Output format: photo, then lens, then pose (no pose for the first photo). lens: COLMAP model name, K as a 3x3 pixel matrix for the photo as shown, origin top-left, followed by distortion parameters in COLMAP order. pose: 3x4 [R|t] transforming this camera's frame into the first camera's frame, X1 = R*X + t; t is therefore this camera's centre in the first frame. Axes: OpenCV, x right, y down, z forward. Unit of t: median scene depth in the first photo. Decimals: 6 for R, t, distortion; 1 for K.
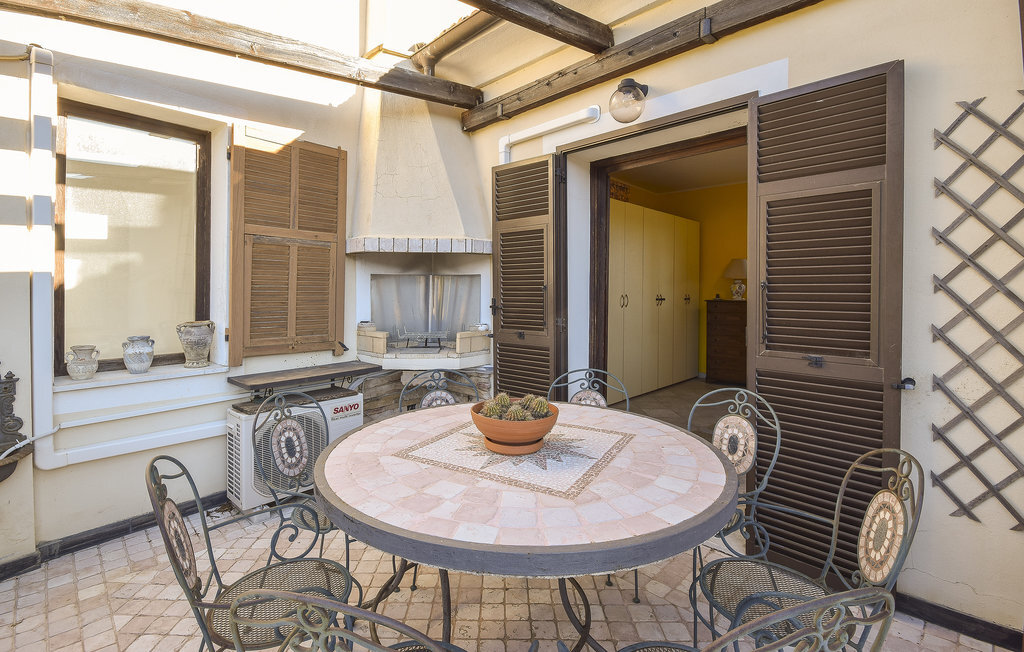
lens RADIAL K [[466.5, 0, 510.7], [0, 466.5, 285.3], [0, 0, 1]] dist [-0.002258, -0.000179]
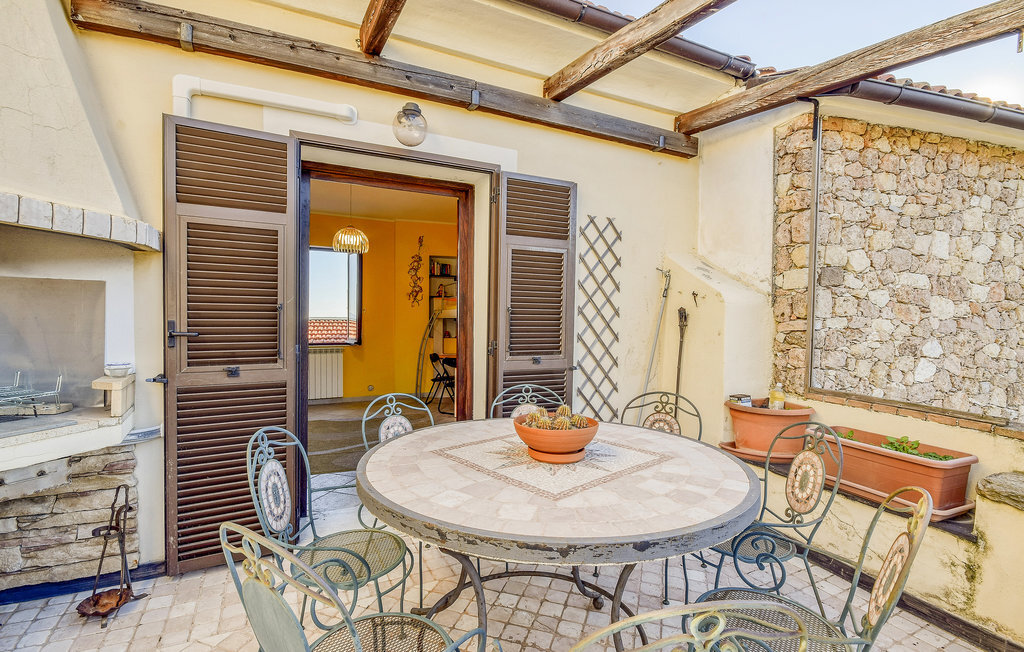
lens RADIAL K [[452.1, 0, 509.0], [0, 452.1, 319.6], [0, 0, 1]] dist [-0.007420, -0.000321]
pose [[0.336995, 0.002593, 0.941503, -0.772220], [-0.015523, 0.999876, 0.002803, 0.028339], [-0.941378, -0.015559, 0.336994, 0.597327]]
